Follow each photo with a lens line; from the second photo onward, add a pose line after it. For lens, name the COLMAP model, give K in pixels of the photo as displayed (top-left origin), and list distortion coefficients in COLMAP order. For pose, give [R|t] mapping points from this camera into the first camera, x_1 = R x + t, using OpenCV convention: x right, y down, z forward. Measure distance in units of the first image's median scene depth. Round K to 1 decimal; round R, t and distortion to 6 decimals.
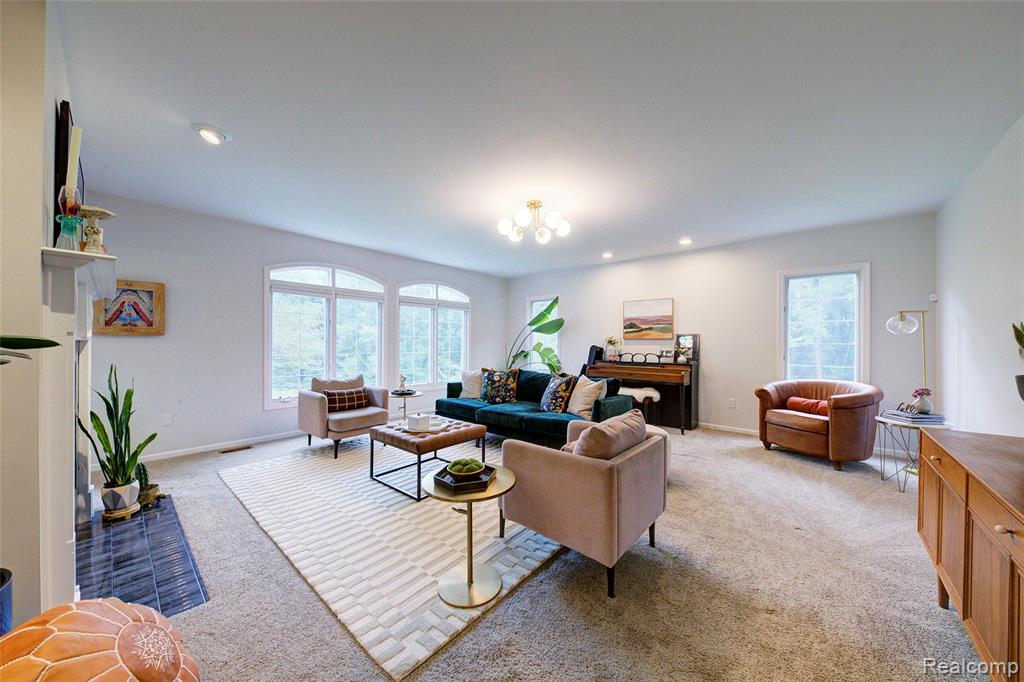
lens RADIAL K [[350.1, 0, 507.7], [0, 350.1, 340.5], [0, 0, 1]] dist [0.004201, -0.004050]
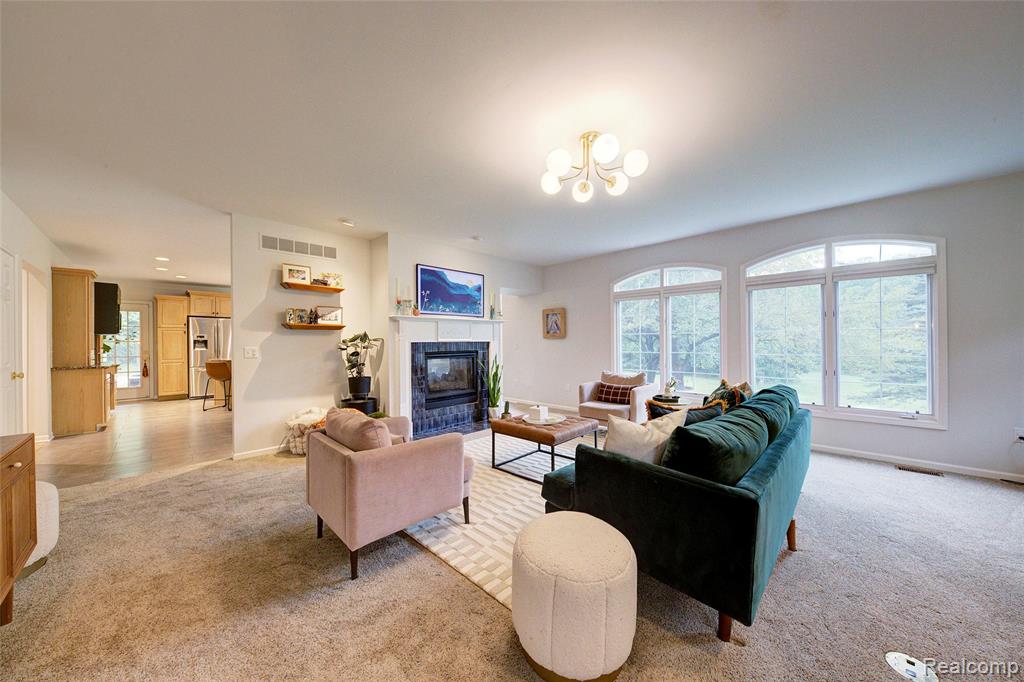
lens RADIAL K [[350.1, 0, 514.4], [0, 350.1, 341.4], [0, 0, 1]] dist [0.004201, -0.004050]
pose [[-0.046913, -0.005510, -0.998884, 0.611373], [0.013793, 0.999886, -0.006163, 0.007076], [0.998804, -0.014067, -0.046832, 0.690244]]
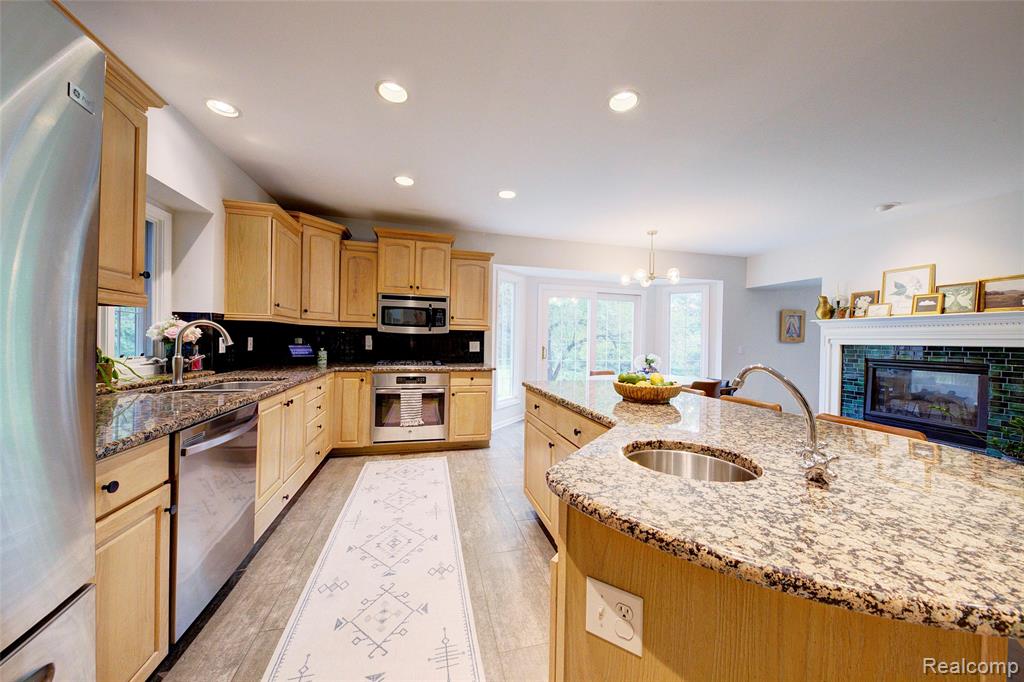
lens RADIAL K [[350.1, 0, 511.5], [0, 350.1, 342.2], [0, 0, 1]] dist [0.004201, -0.004050]
pose [[0.827830, 0.012139, -0.560847, -0.971160], [-0.010512, 0.999926, 0.006127, -0.009260], [0.560880, 0.000823, 0.827897, -0.903893]]
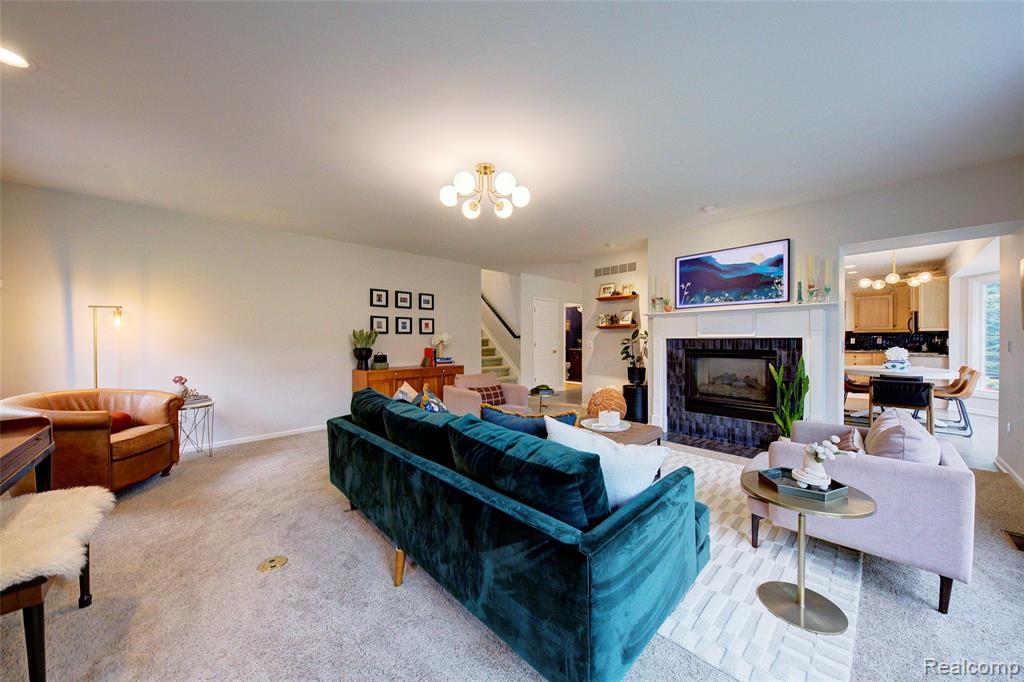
lens RADIAL K [[350.1, 0, 508.1], [0, 350.1, 342.0], [0, 0, 1]] dist [0.004201, -0.004050]
pose [[-0.995668, -0.002005, 0.092960, -0.034734], [-0.001699, 0.999993, 0.003370, 0.007020], [-0.092966, 0.003198, -0.995664, 1.421509]]
